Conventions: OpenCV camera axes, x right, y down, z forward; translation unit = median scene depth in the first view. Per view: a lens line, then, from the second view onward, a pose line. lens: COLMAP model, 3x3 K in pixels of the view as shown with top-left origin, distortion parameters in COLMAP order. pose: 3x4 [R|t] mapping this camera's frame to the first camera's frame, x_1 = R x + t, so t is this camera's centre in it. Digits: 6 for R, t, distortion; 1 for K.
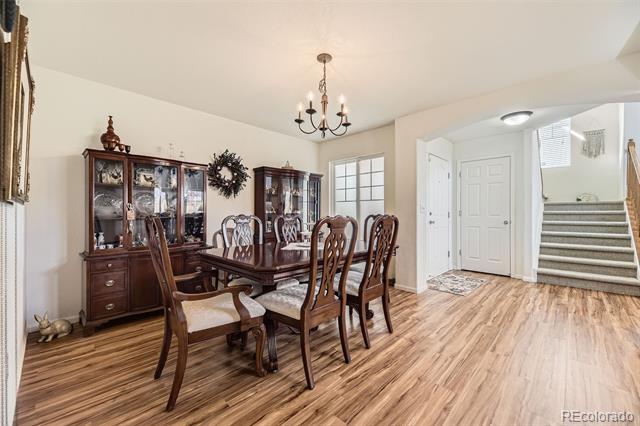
lens RADIAL K [[259.2, 0, 322.7], [0, 259.2, 212.0], [0, 0, 1]] dist [0.018927, -0.006906]
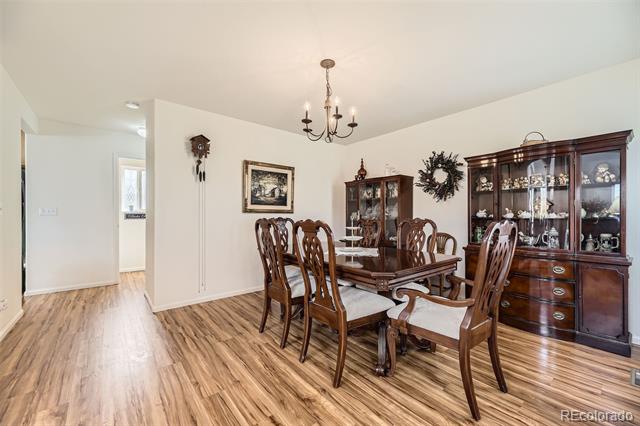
lens RADIAL K [[259.2, 0, 322.7], [0, 259.2, 212.0], [0, 0, 1]] dist [0.018927, -0.006906]
pose [[-0.116370, -0.010140, -0.993154, 1.057244], [0.001673, 0.999944, -0.010405, -0.006512], [0.993204, -0.002873, -0.116347, 1.137139]]
